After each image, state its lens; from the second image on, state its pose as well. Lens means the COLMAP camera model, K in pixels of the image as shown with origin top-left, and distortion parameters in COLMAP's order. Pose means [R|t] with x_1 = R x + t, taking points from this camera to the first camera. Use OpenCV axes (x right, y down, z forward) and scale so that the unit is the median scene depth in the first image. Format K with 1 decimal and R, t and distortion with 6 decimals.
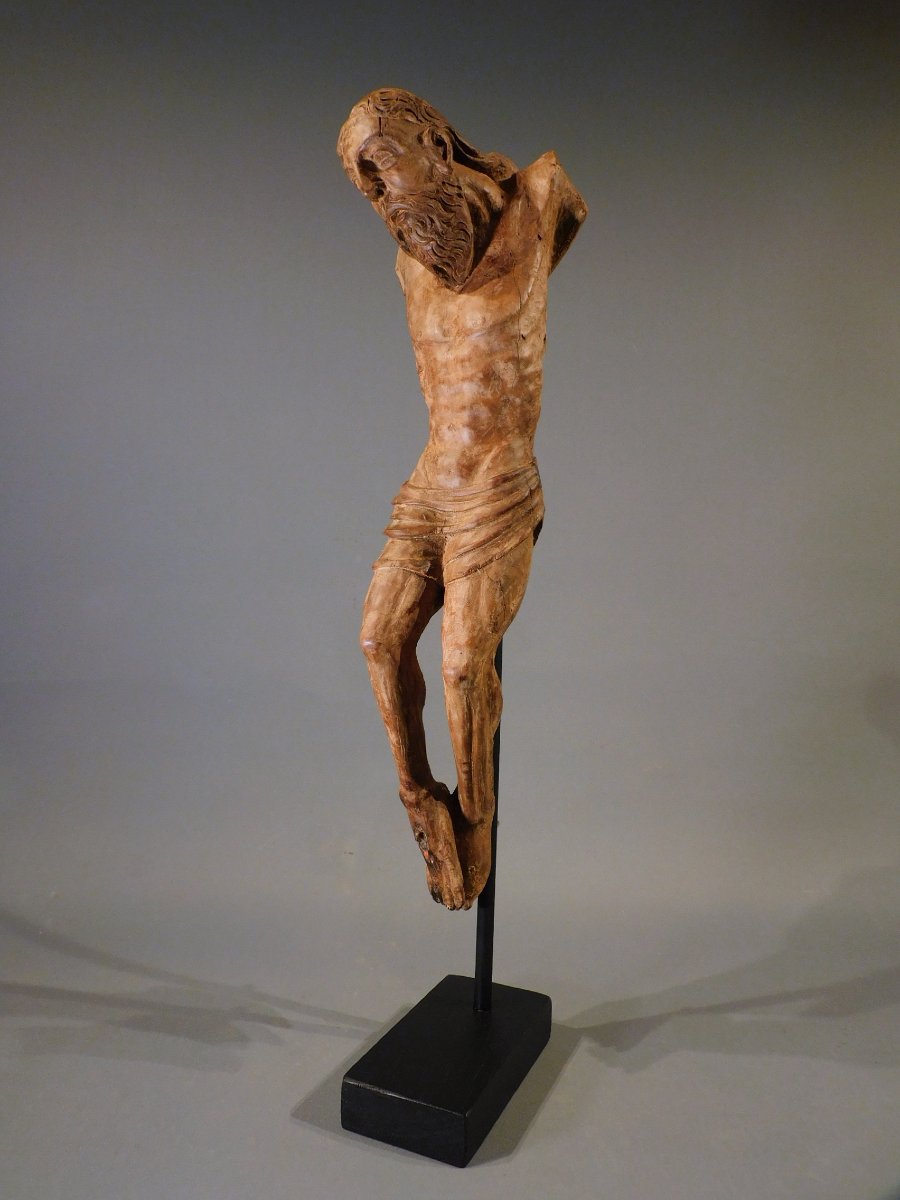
lens RADIAL K [[864.9, 0, 451.8], [0, 864.9, 600.6], [0, 0, 1]] dist [0.008744, -0.009328]
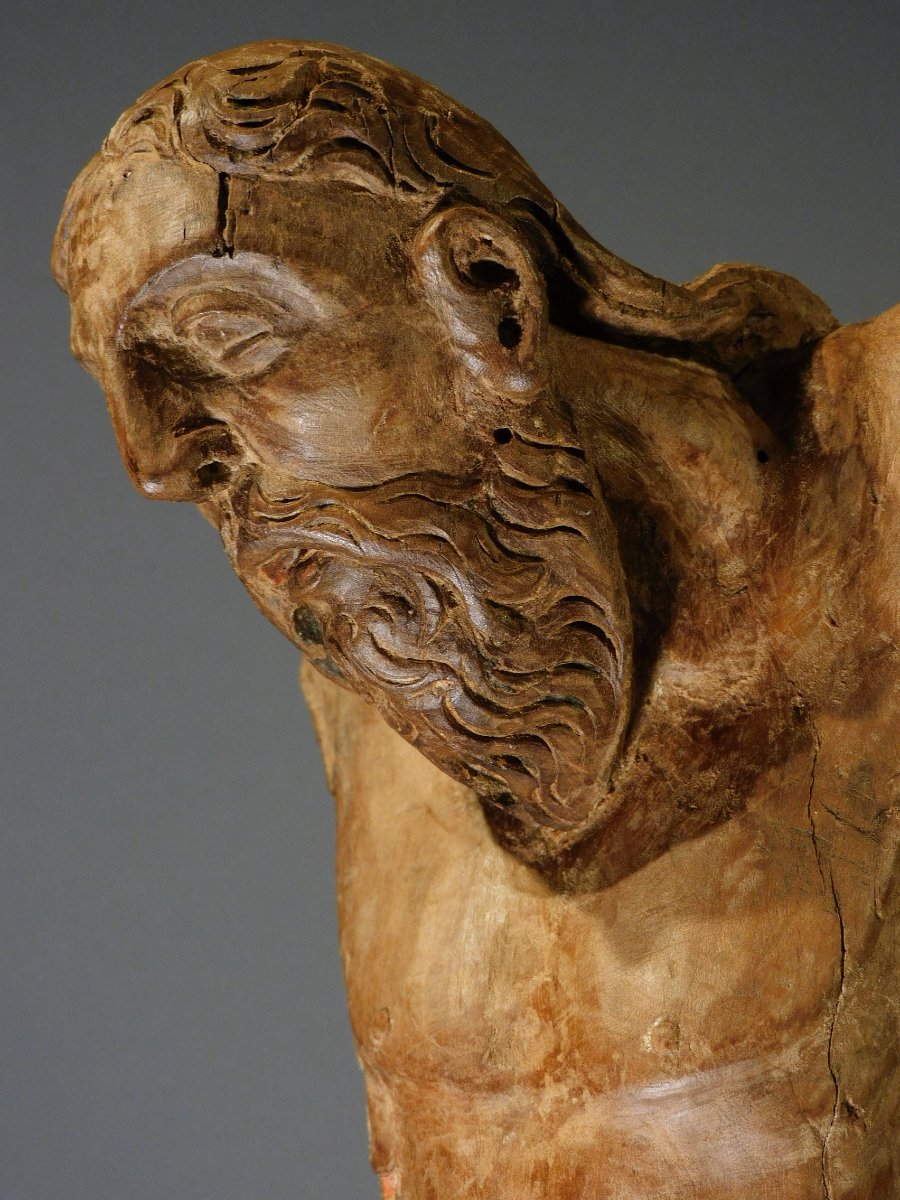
lens RADIAL K [[2499.9, 0, 451.8], [0, 2499.9, 600.6], [0, 0, 1]] dist [-0.190618, 0.000000]
pose [[0.998380, 0.026205, -0.050497, 0.010546], [-0.035418, 0.980908, -0.191221, -0.304499], [0.044522, 0.192700, 0.980247, 0.365736]]
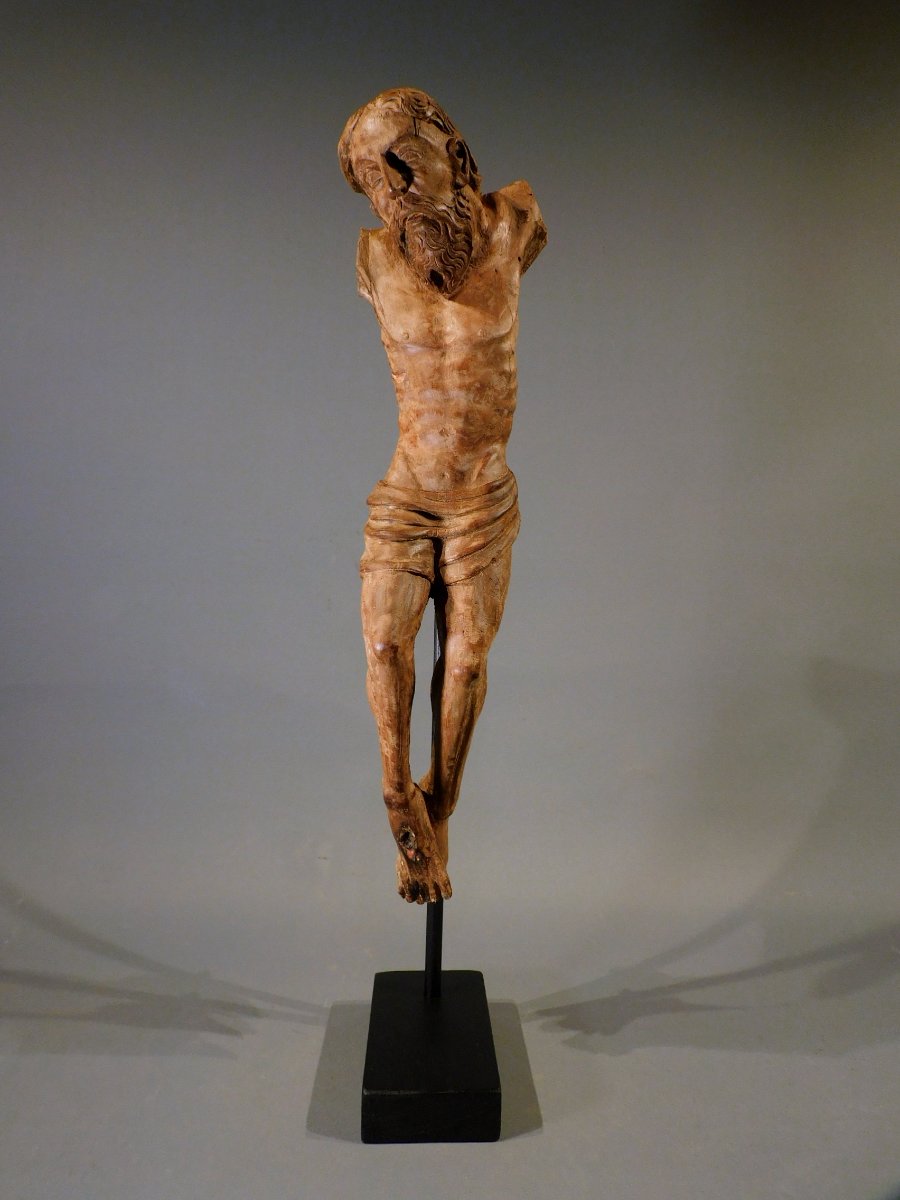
lens RADIAL K [[864.9, 0, 456.3], [0, 864.9, 601.0], [0, 0, 1]] dist [0.008744, -0.009328]
pose [[0.891336, -0.019051, 0.452943, -0.463455], [0.016464, 0.999818, 0.009655, -0.010593], [-0.453045, -0.001149, 0.891487, 0.083014]]
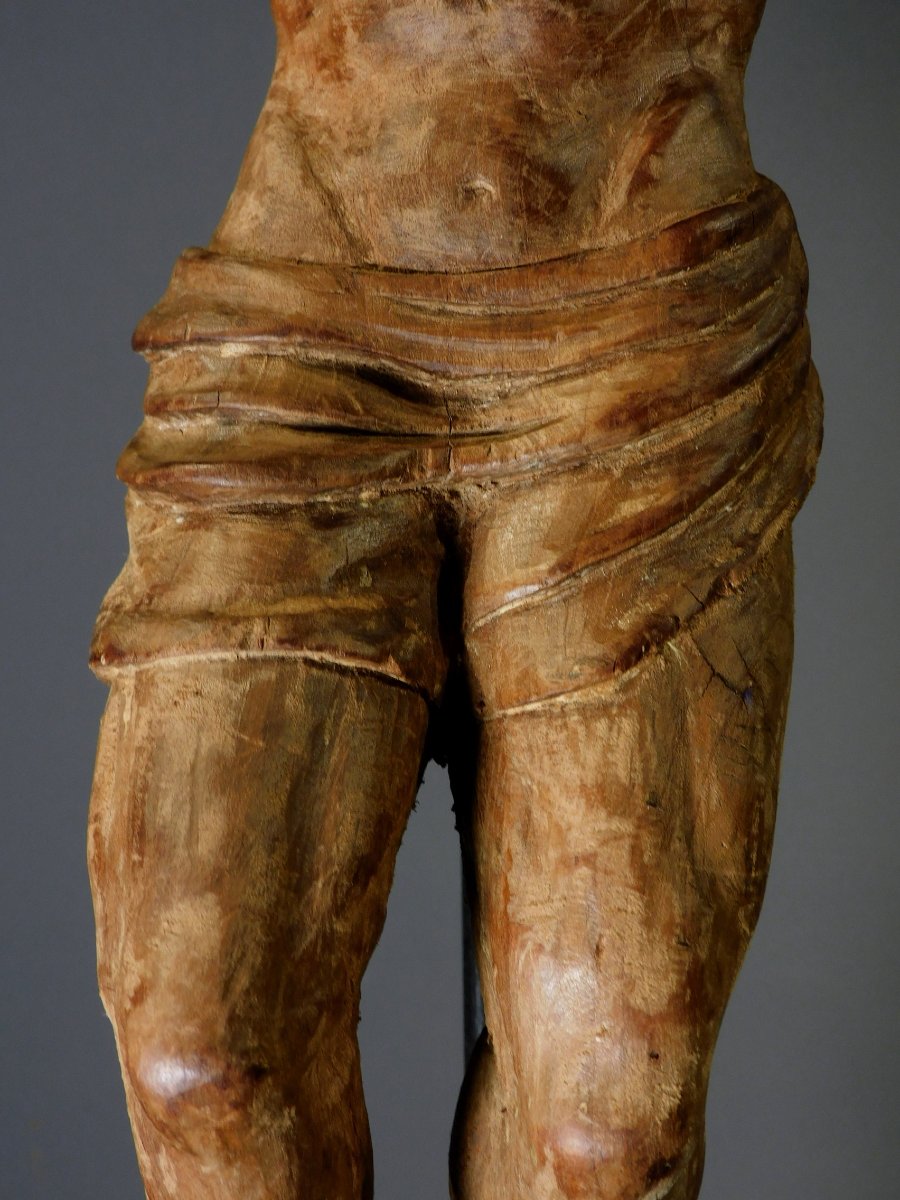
lens RADIAL K [[1560.1, 0, 449.7], [0, 1560.1, 603.7], [0, 0, 1]] dist [-0.070505, 0.000000]
pose [[0.909509, -0.051831, 0.412441, -0.175005], [0.054068, 0.998518, 0.006252, -0.049977], [-0.412153, 0.016613, 0.910963, 0.664558]]
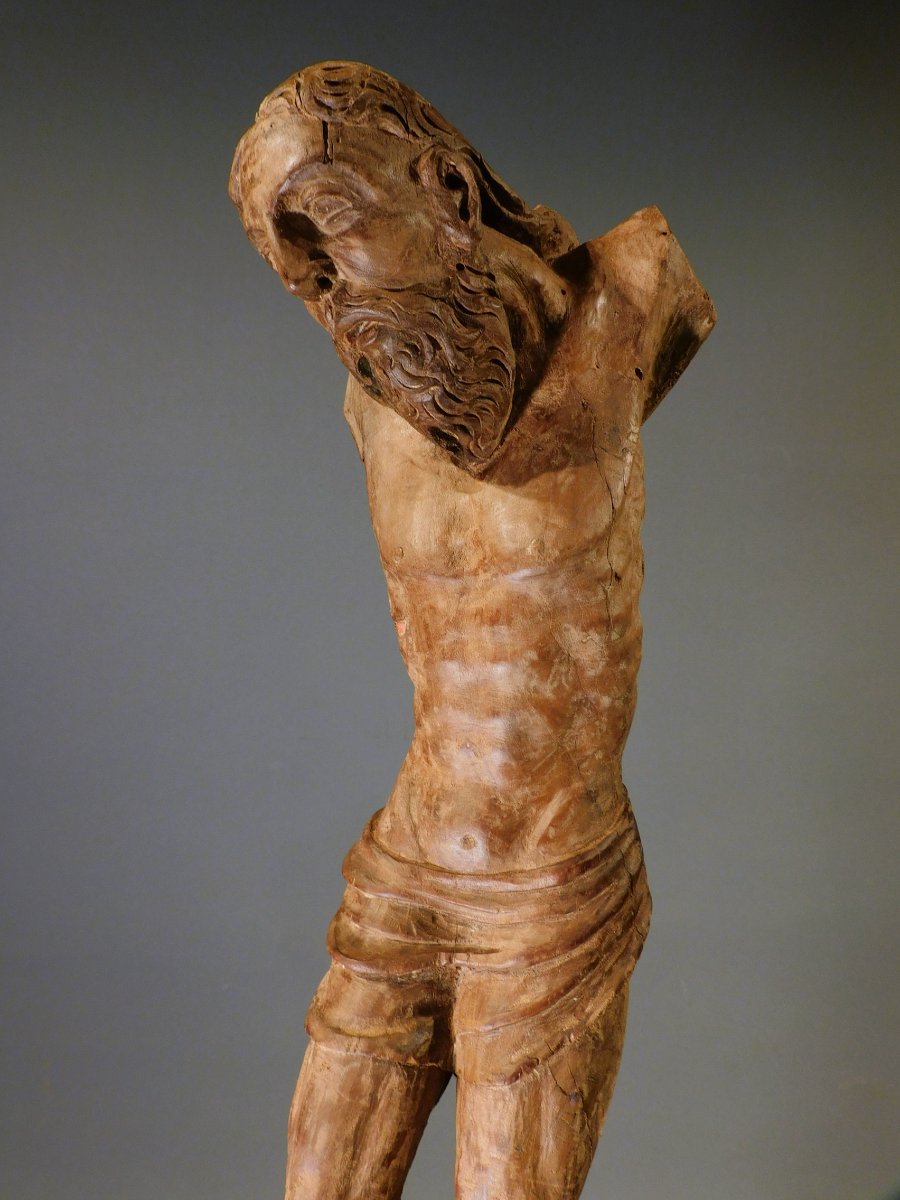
lens RADIAL K [[864.9, 0, 450.2], [0, 864.9, 601.3], [0, 0, 1]] dist [0.008744, -0.009328]
pose [[0.995361, -0.007679, 0.095908, -0.058498], [0.011254, 0.999260, -0.036790, -0.271532], [-0.095554, 0.037699, 0.994710, 0.517479]]
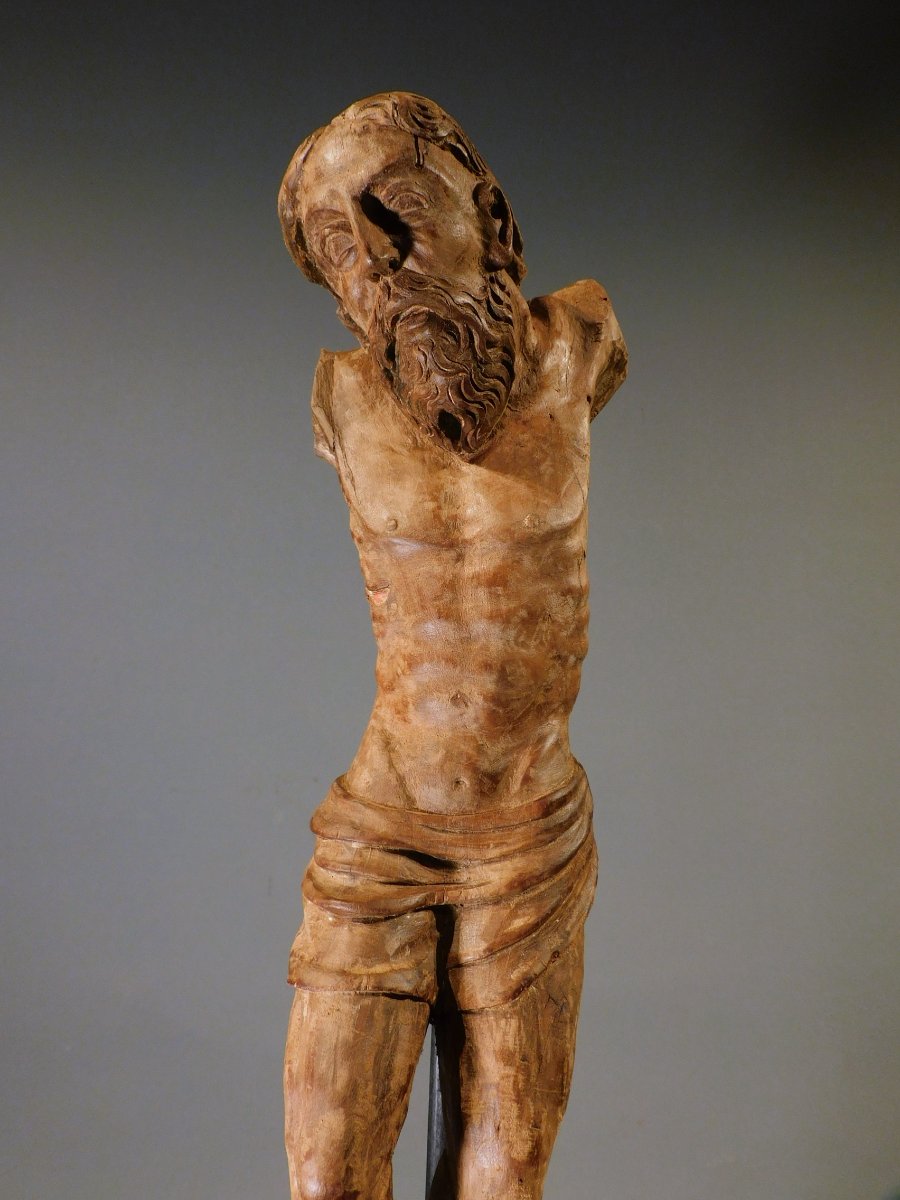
lens RADIAL K [[864.9, 0, 454.6], [0, 864.9, 600.8], [0, 0, 1]] dist [0.008744, -0.009328]
pose [[0.884355, 0.078191, 0.460220, -0.263117], [0.006311, 0.983780, -0.179270, -0.166978], [-0.466773, 0.161443, 0.869517, 0.529269]]
